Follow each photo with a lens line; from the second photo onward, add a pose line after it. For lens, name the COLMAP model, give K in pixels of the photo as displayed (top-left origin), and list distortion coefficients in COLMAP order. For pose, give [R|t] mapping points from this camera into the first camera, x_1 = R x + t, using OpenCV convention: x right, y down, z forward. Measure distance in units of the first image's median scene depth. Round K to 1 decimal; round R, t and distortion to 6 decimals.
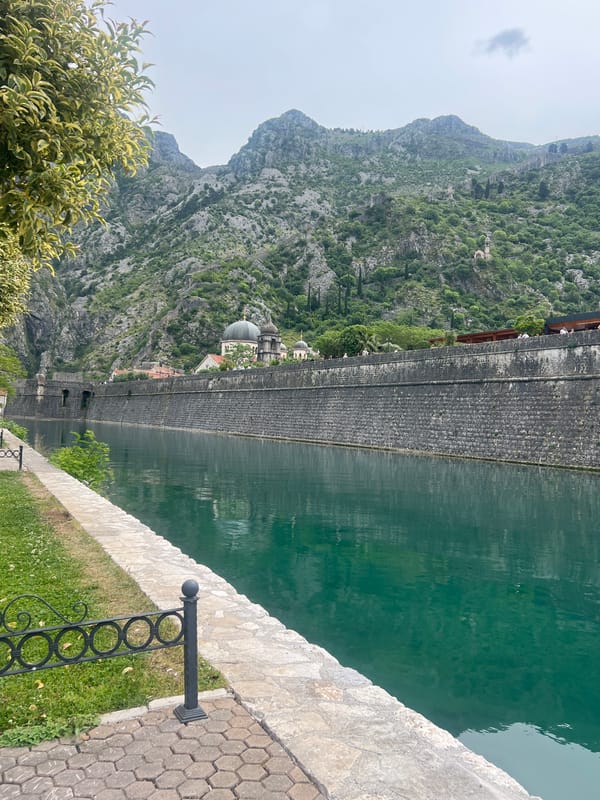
lens RADIAL K [[701.6, 0, 300.0], [0, 701.6, 400.0], [0, 0, 1]] dist [0.034803, -0.005638]
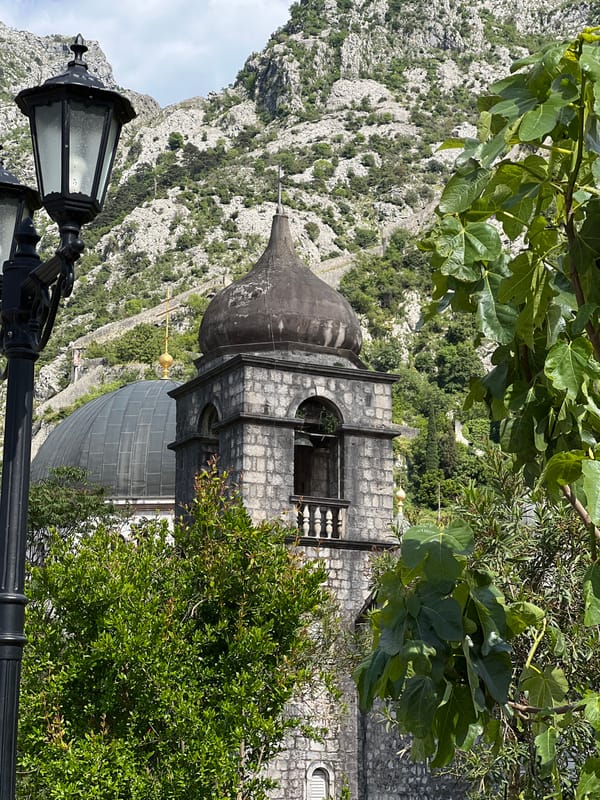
lens RADIAL K [[1707.5, 0, 300.0], [0, 1707.5, 400.0], [0, 0, 1]] dist [0.054856, 0.054287]
pose [[0.994774, -0.054306, -0.086464, -0.007374], [0.036644, 0.980295, -0.194110, -0.014779], [0.095301, 0.189927, 0.977162, 0.281893]]
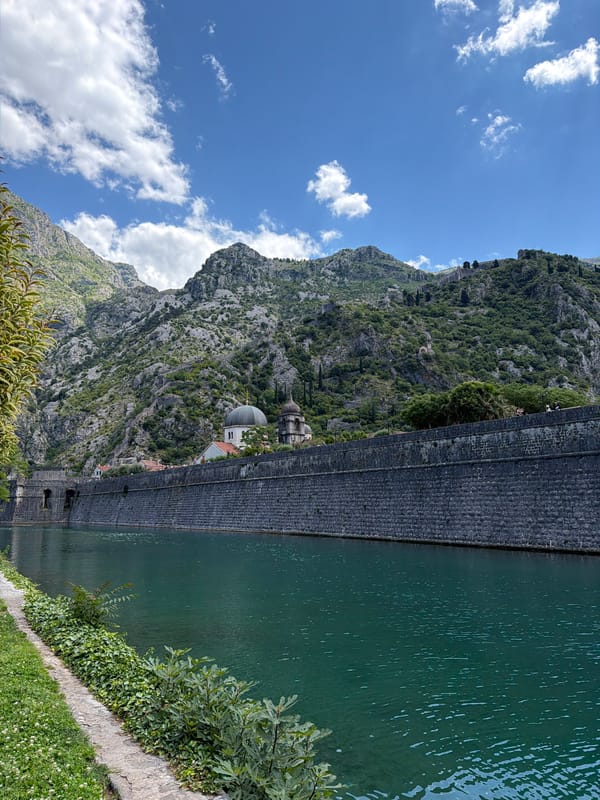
lens RADIAL K [[575.6, 0, 300.0], [0, 575.6, 400.0], [0, 0, 1]] dist [0.078077, -0.001804]
pose [[0.992752, -0.033725, 0.115349, -0.043976], [0.050514, 0.988012, -0.145882, -0.000932], [-0.109046, 0.150651, 0.982554, 0.099181]]
